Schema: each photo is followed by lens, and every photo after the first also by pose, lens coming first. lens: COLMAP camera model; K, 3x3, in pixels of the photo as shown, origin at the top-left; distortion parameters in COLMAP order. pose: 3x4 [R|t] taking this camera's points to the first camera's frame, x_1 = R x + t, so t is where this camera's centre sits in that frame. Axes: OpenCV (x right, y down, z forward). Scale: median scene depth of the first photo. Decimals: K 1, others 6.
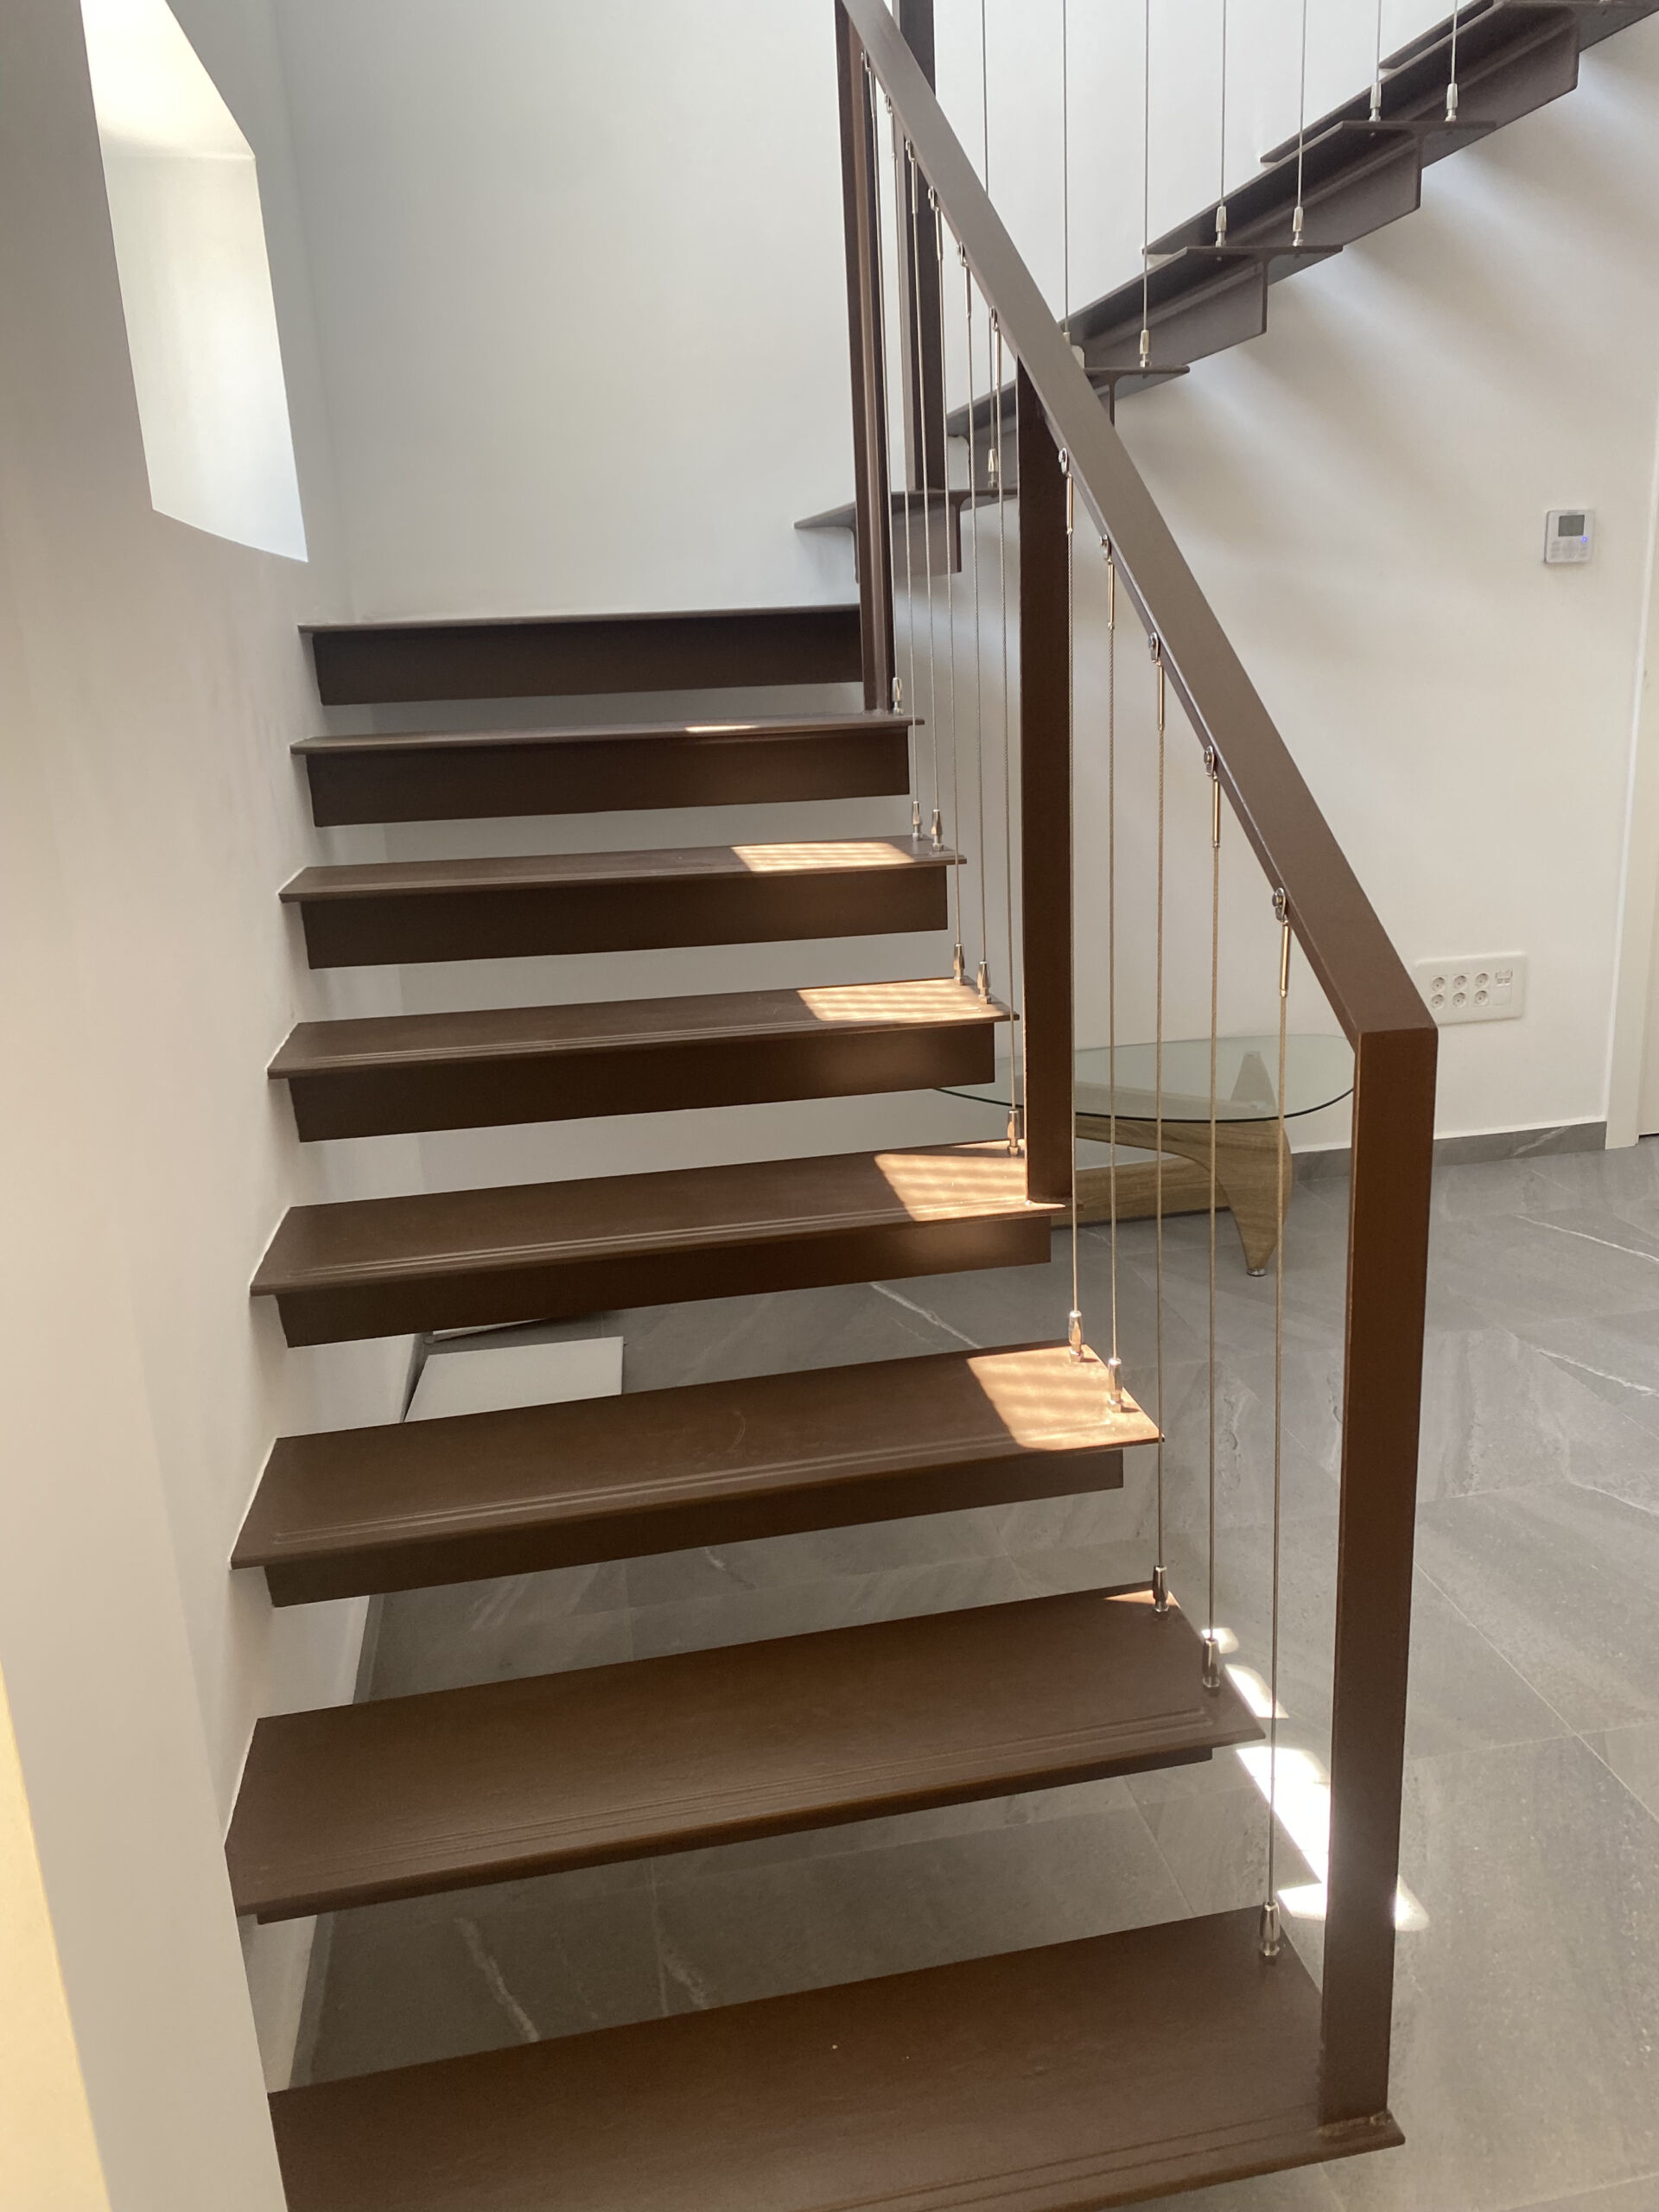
lens RADIAL K [[1705.1, 0, 833.9], [0, 1705.1, 1105.9], [0, 0, 1]] dist [0.018900, -0.023816]
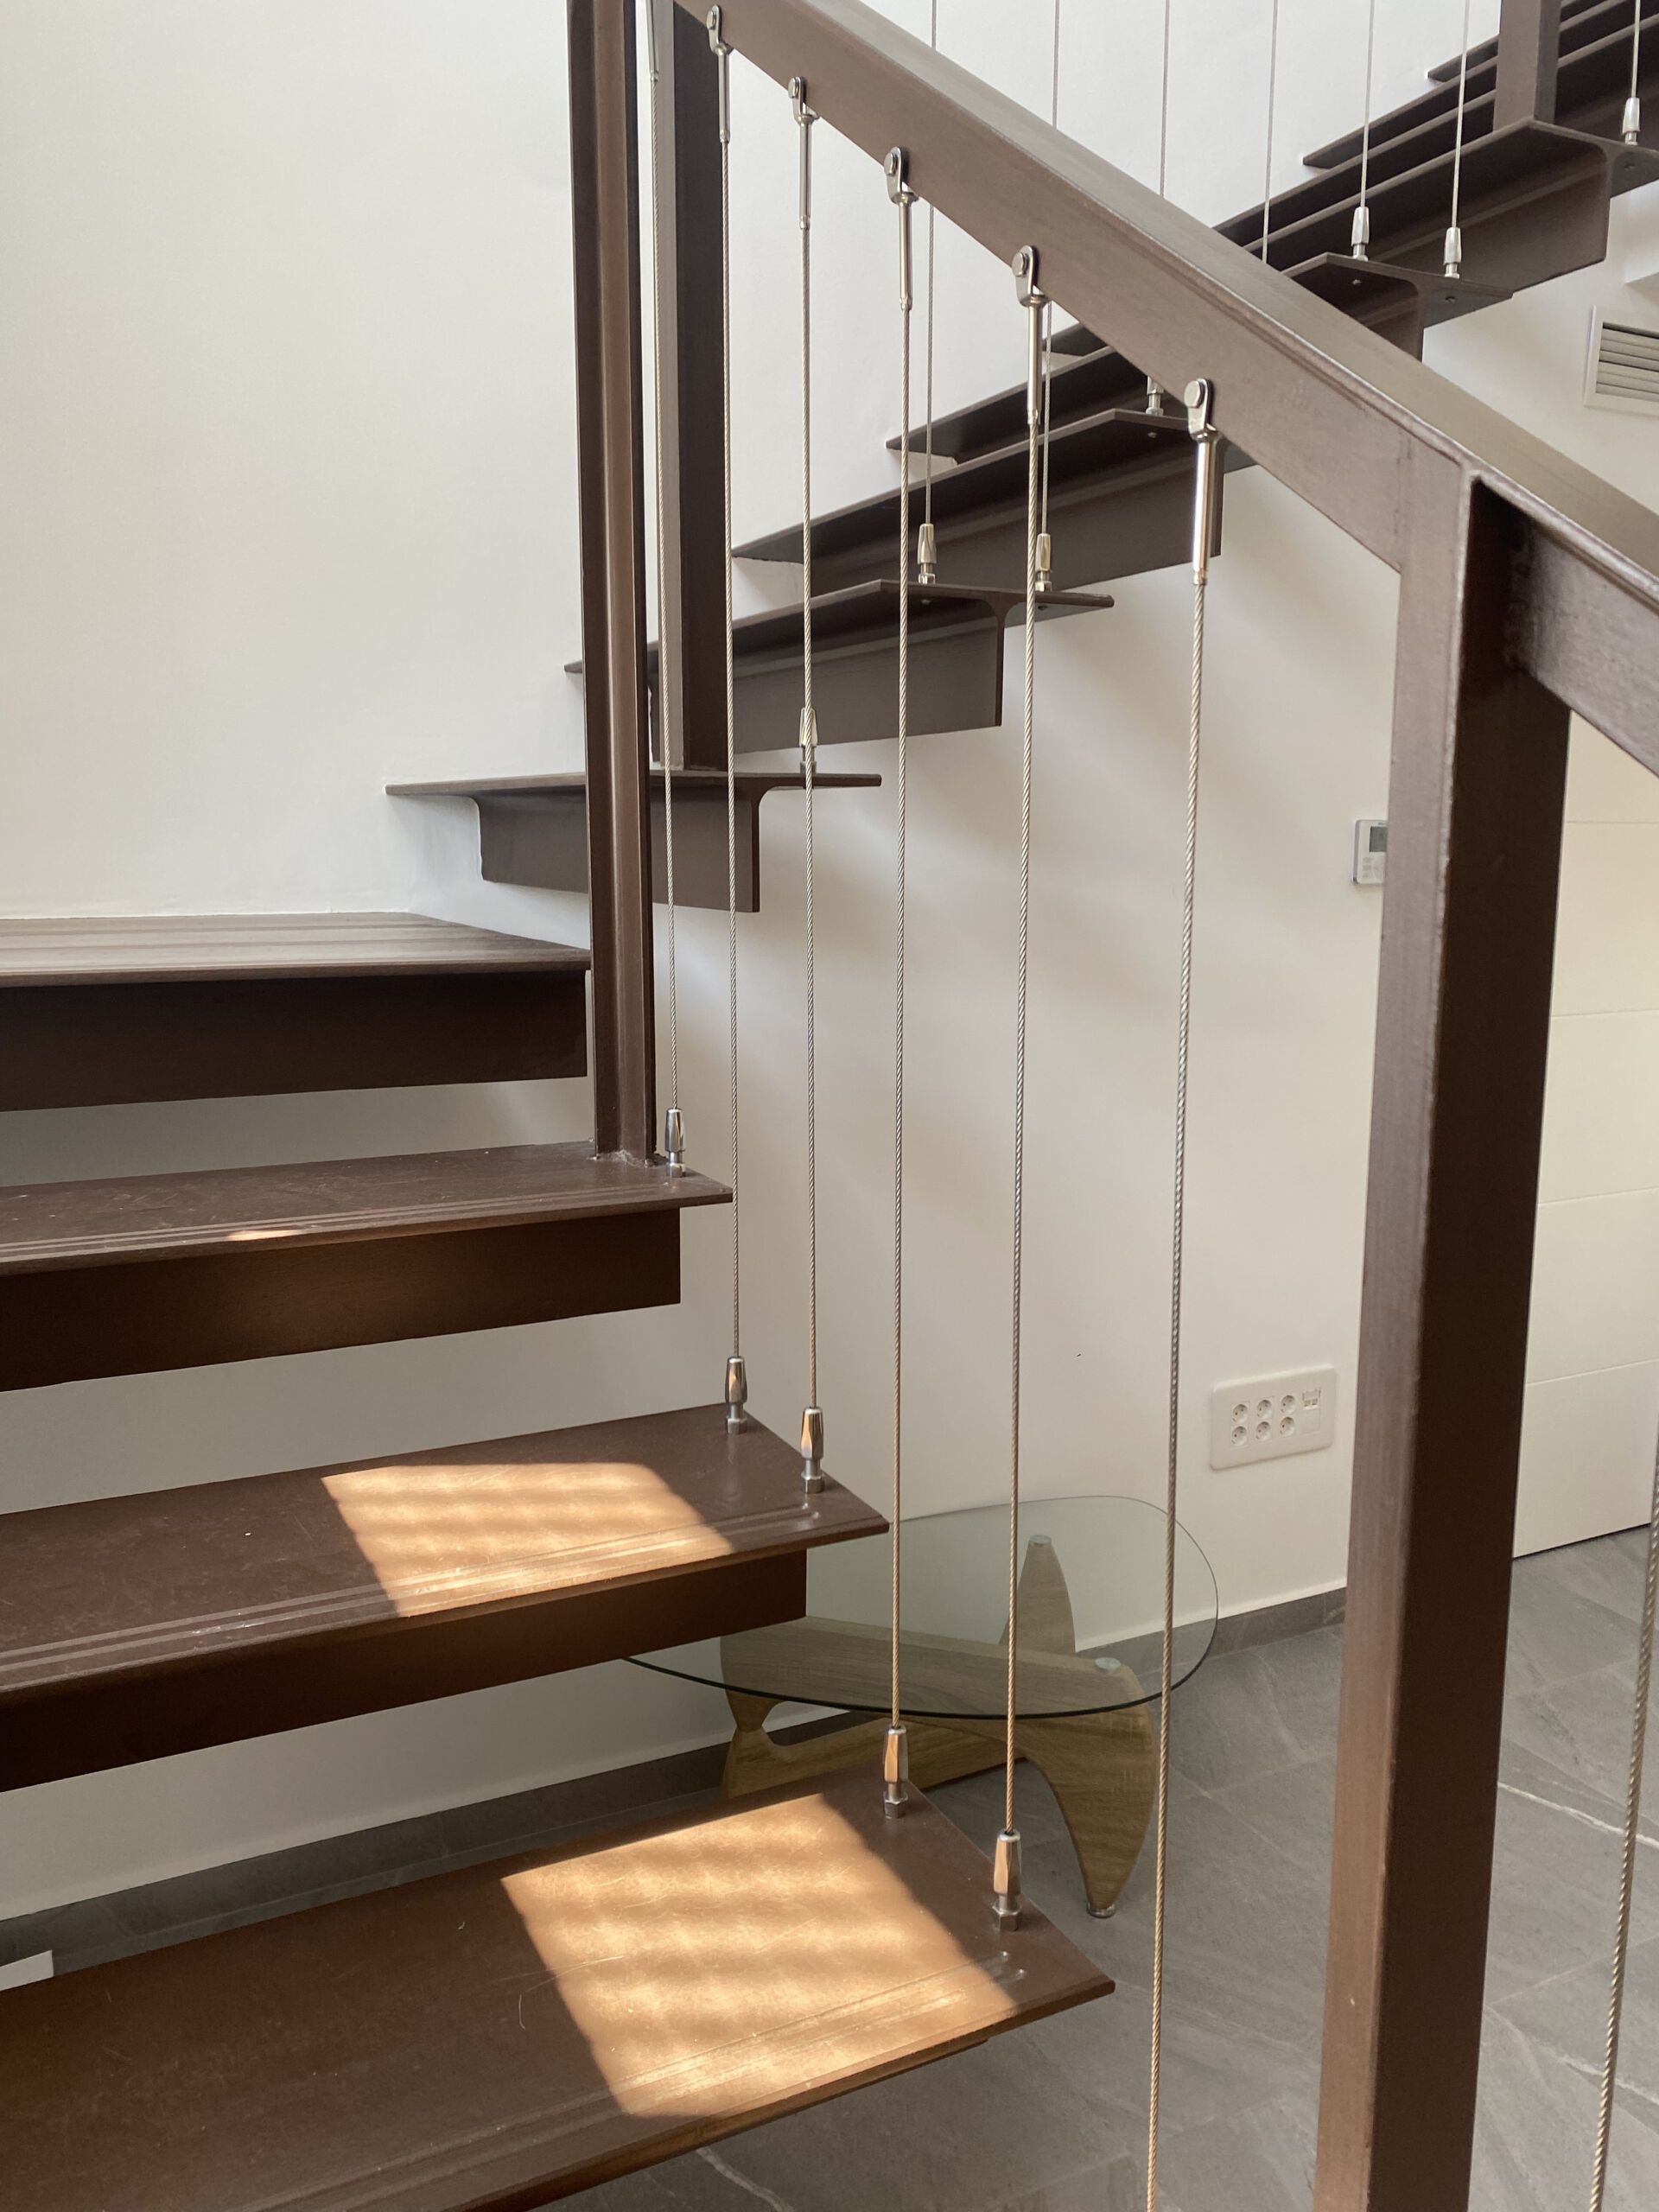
lens RADIAL K [[1705.1, 0, 770.6], [0, 1705.1, 1101.0], [0, 0, 1]] dist [0.018900, -0.023816]
pose [[0.966168, 0.003749, 0.257888, -0.050504], [0.031818, 0.990524, -0.133606, -0.129782], [-0.255945, 0.137291, 0.956893, 0.351147]]
